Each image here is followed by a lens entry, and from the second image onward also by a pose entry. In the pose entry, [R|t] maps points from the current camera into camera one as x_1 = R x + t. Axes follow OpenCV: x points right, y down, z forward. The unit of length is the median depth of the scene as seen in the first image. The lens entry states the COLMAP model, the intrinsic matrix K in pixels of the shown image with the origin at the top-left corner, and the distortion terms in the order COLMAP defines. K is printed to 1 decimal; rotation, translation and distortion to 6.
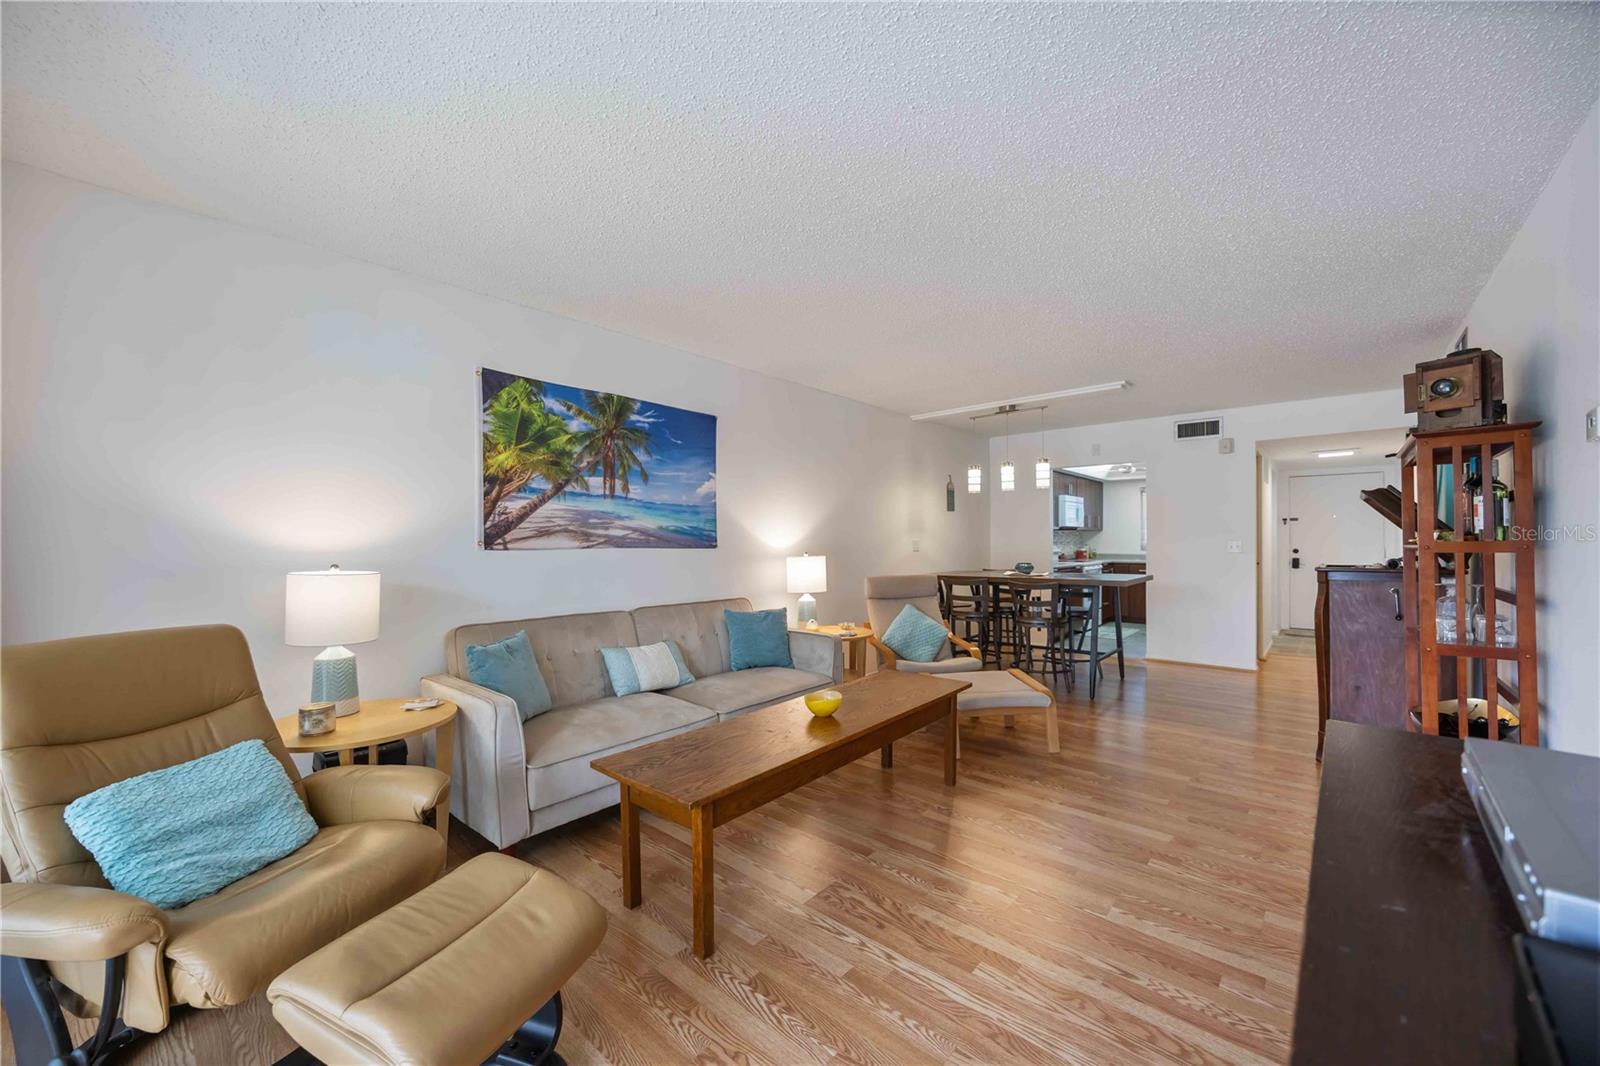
lens RADIAL K [[619.1, 0, 799.6], [0, 619.1, 538.7], [0, 0, 1]] dist [-0.001464, -0.000047]
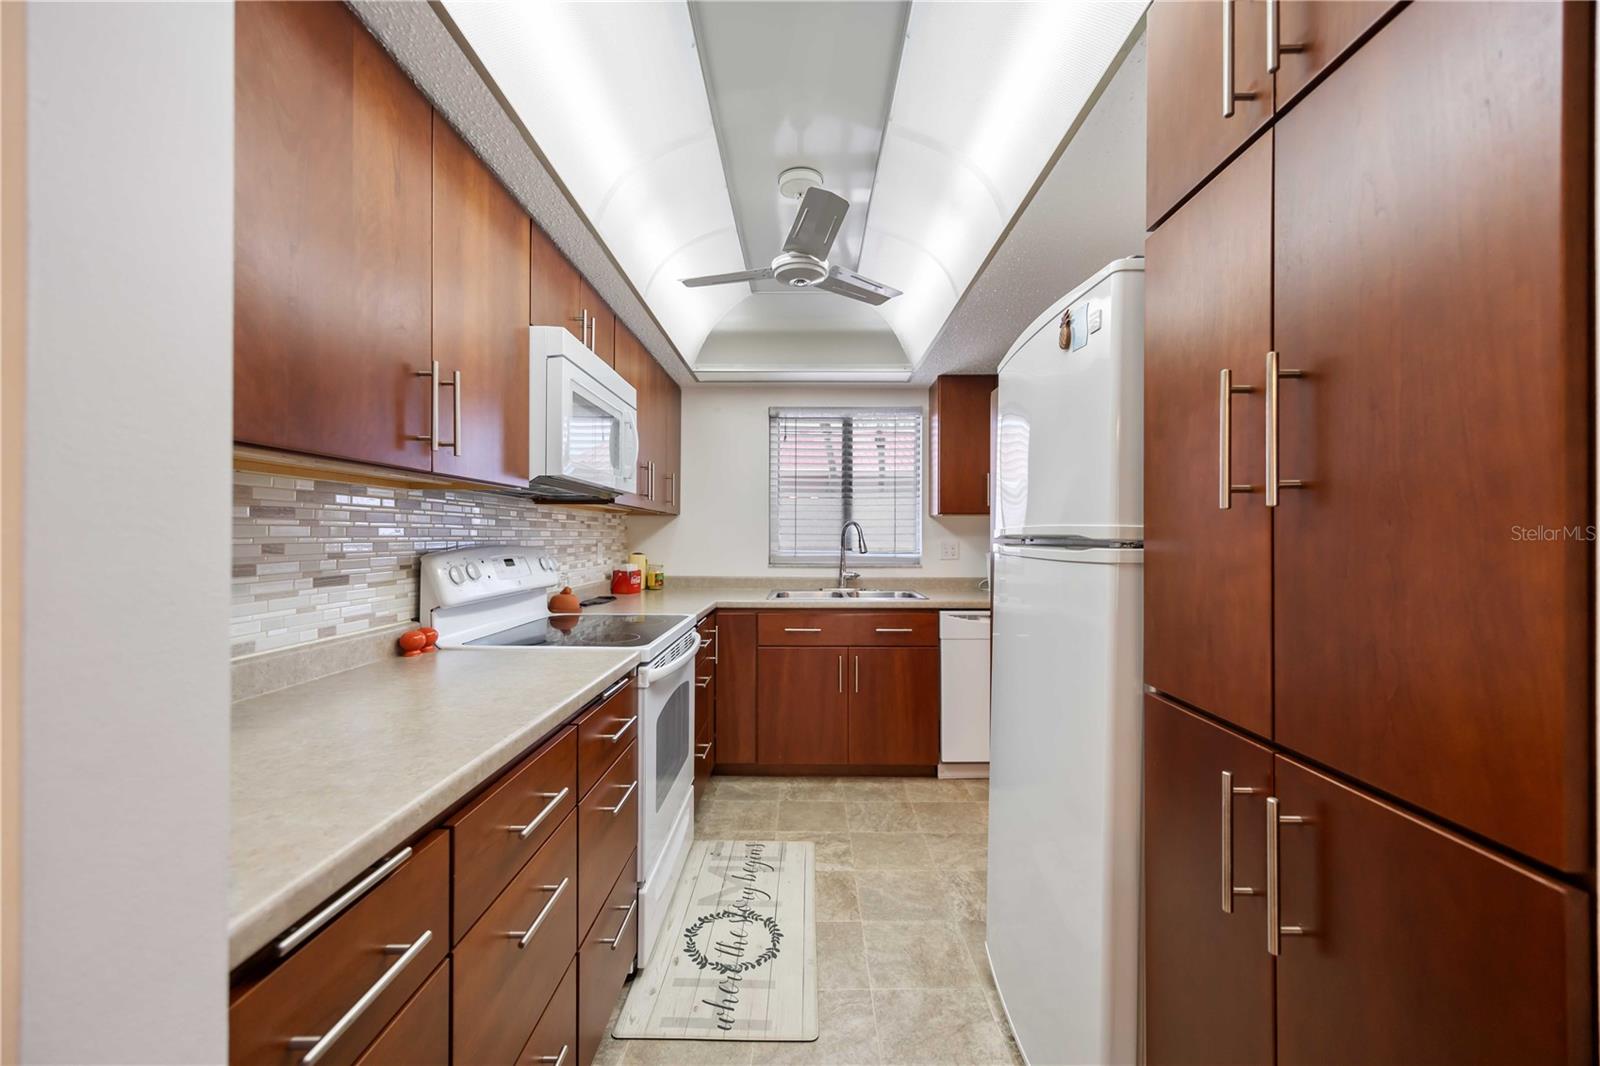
lens RADIAL K [[619.1, 0, 799.1], [0, 619.1, 534.6], [0, 0, 1]] dist [-0.001464, -0.000047]
pose [[0.757323, 0.012303, 0.652924, 0.368120], [-0.009930, 0.999924, -0.007324, 0.000532], [-0.652965, -0.000937, 0.757388, 0.821745]]
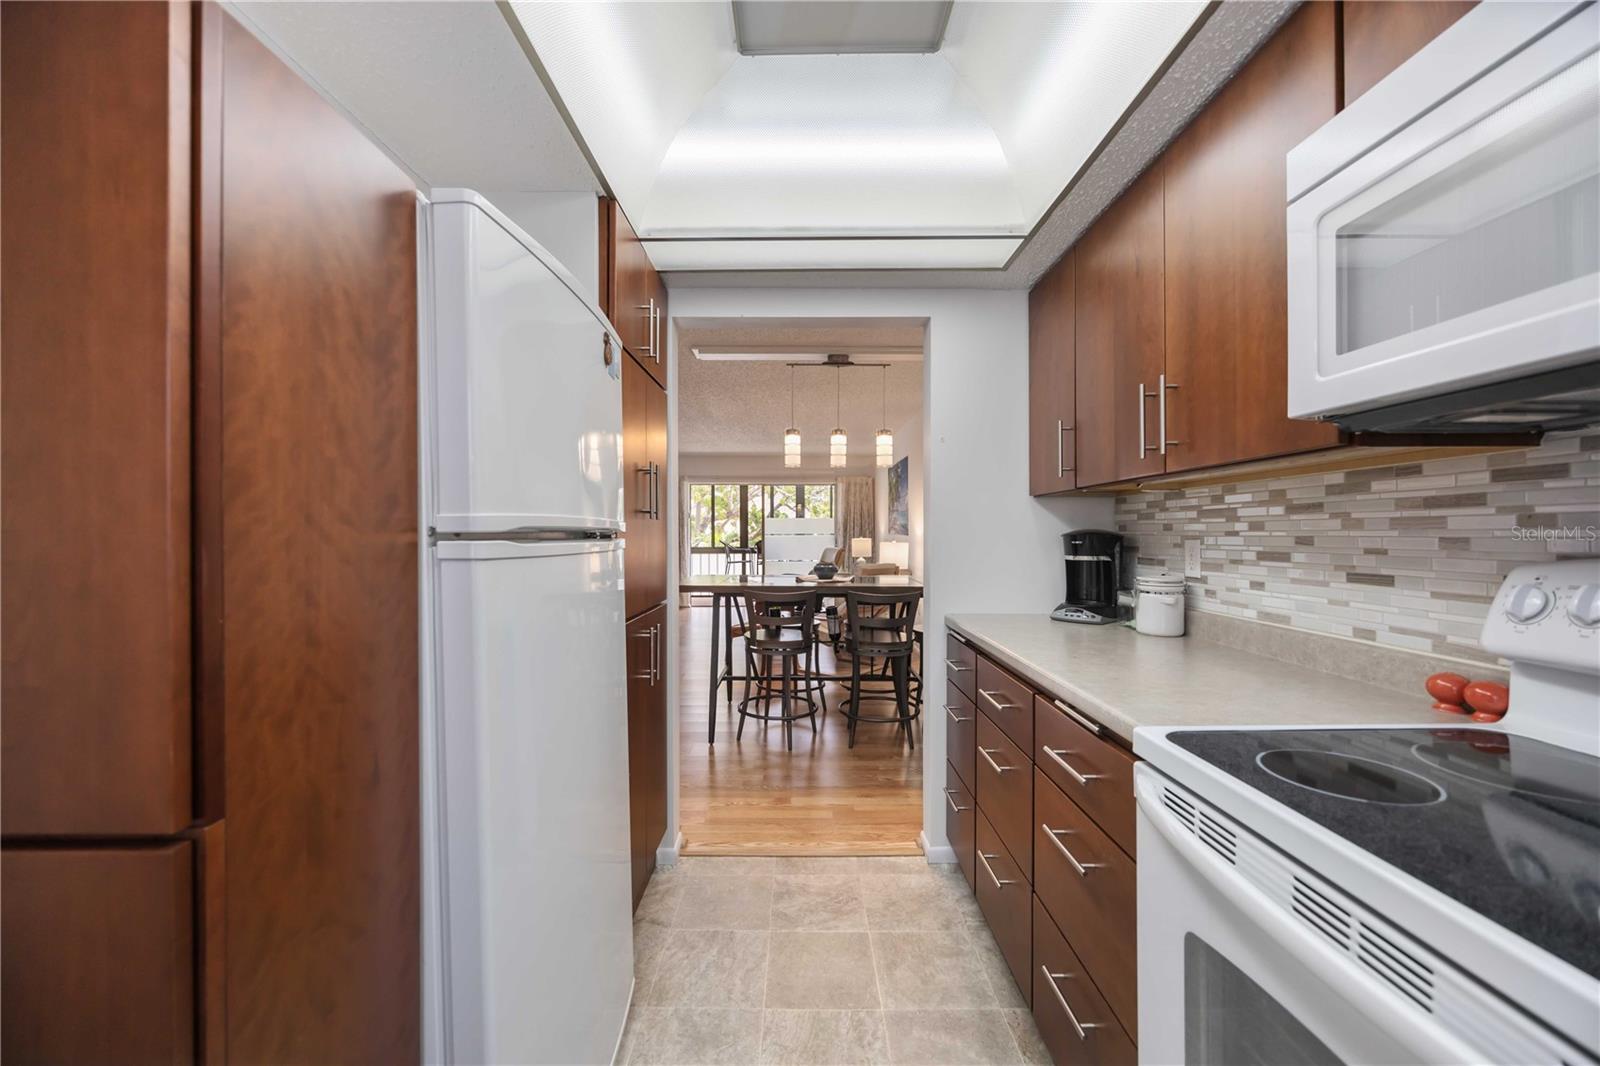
lens RADIAL K [[619.1, 0, 794.3], [0, 619.1, 532.5], [0, 0, 1]] dist [-0.001464, -0.000047]
pose [[-0.764842, 0.007515, -0.644175, 0.602047], [0.006313, 0.999971, 0.004171, 0.000252], [0.644187, -0.000876, -0.764867, 1.074536]]
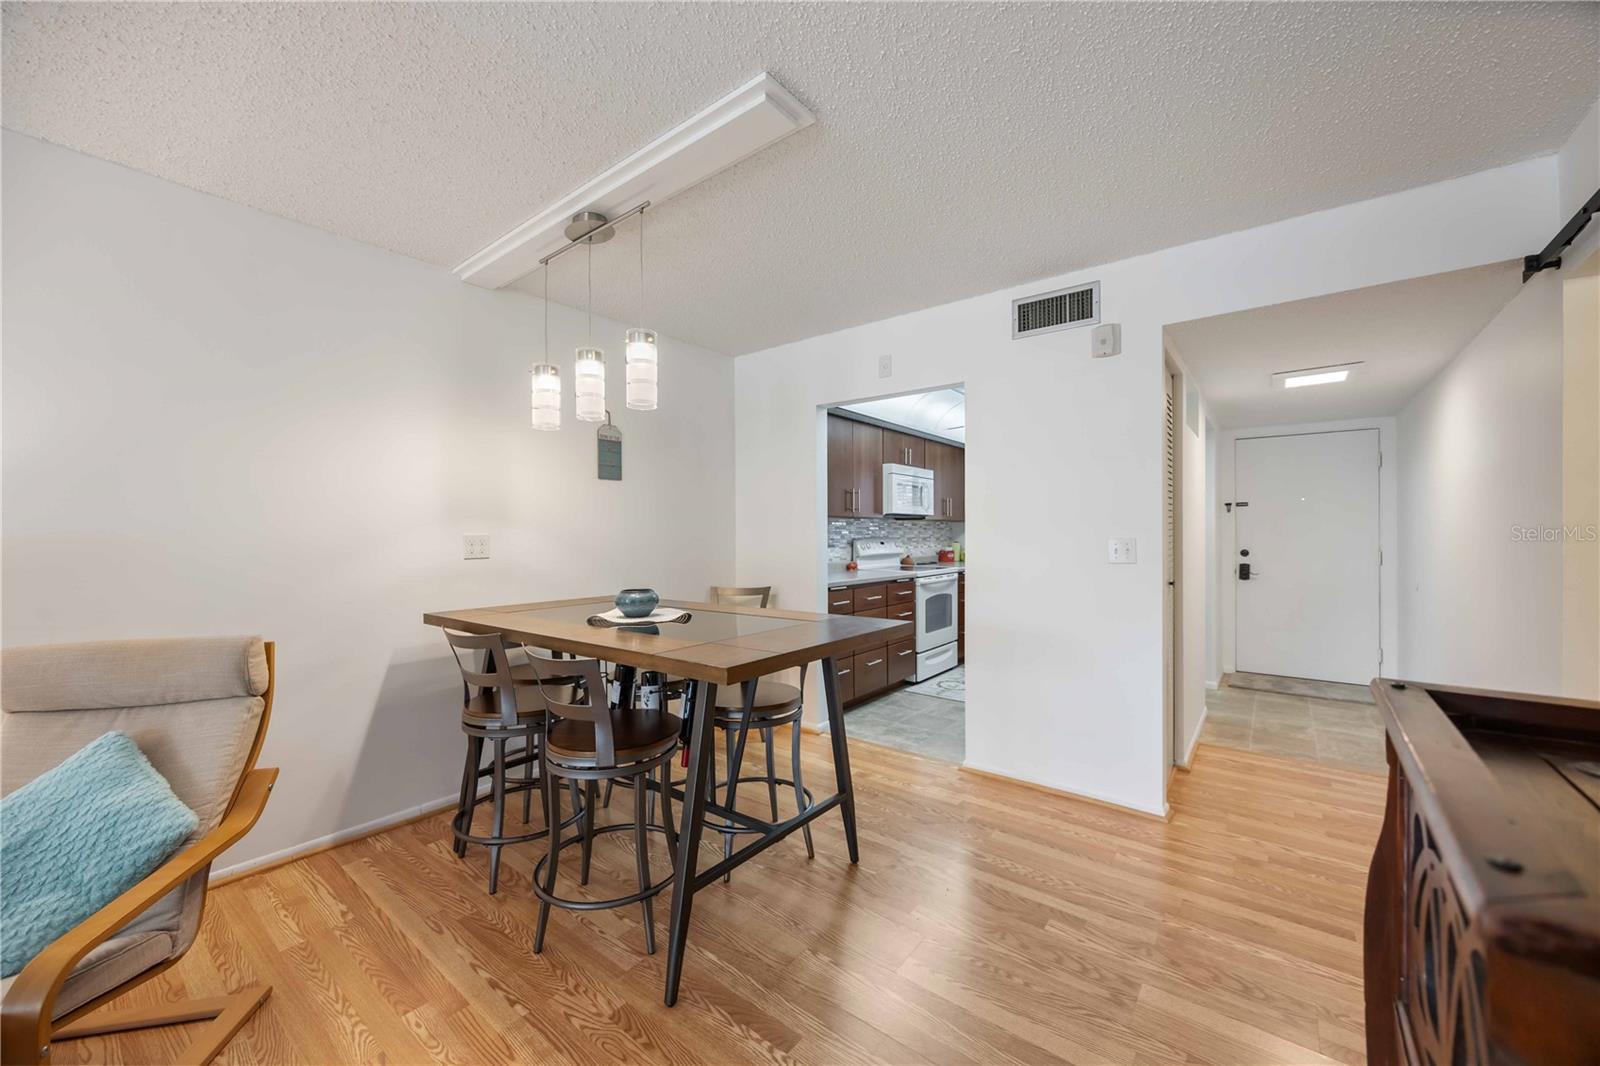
lens RADIAL K [[619.1, 0, 805.4], [0, 619.1, 532.6], [0, 0, 1]] dist [-0.001464, -0.000047]
pose [[0.998270, 0.002527, 0.058748, 0.316750], [-0.002551, 0.999997, 0.000337, -0.000608], [-0.058747, -0.000487, 0.998273, 0.394927]]
